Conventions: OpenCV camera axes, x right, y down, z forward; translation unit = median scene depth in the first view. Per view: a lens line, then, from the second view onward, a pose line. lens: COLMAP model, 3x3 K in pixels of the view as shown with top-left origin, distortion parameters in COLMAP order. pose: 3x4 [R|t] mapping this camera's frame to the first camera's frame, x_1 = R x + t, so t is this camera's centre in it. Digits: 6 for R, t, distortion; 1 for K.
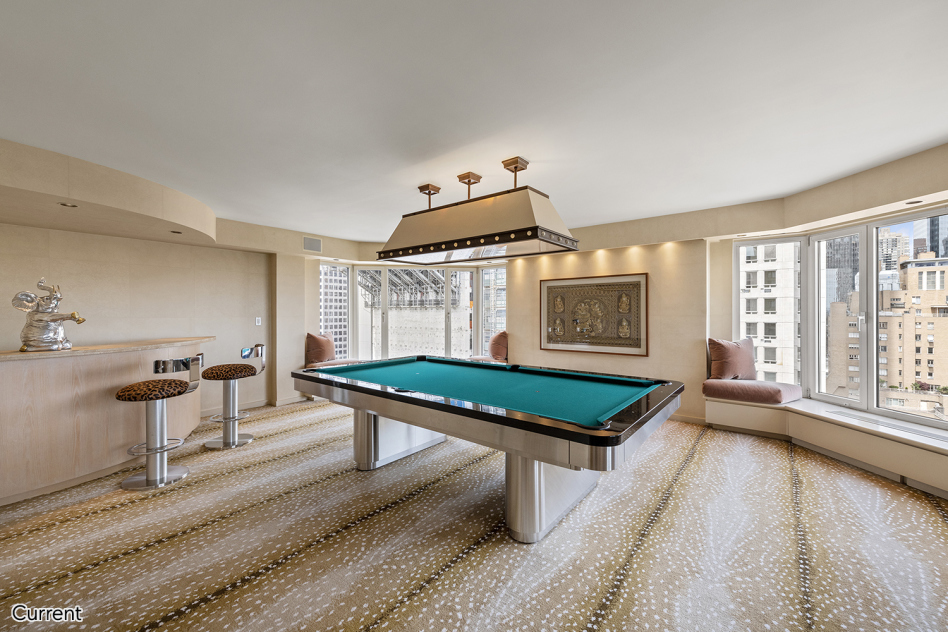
lens RADIAL K [[373.6, 0, 483.9], [0, 373.6, 315.8], [0, 0, 1]] dist [0.009121, -0.000083]
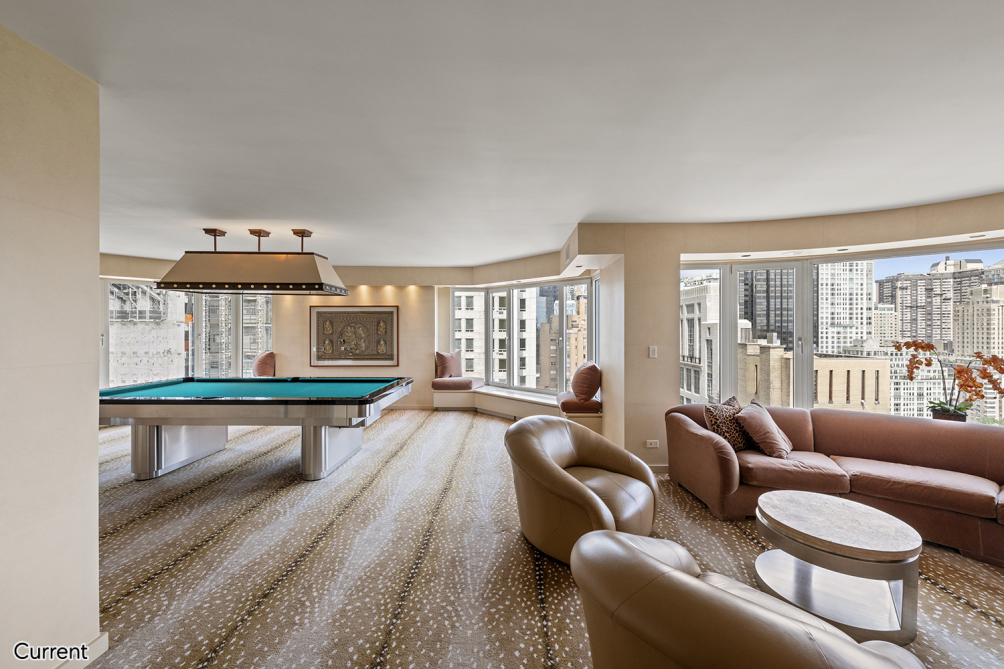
lens RADIAL K [[393.3, 0, 506.9], [0, 393.3, 330.0], [0, 0, 1]] dist [0.011044, -0.000132]
pose [[0.795312, 0.002471, 0.606195, -0.141835], [0.002345, 0.999972, -0.007152, -0.016094], [-0.606196, 0.007109, 0.795284, -0.455365]]
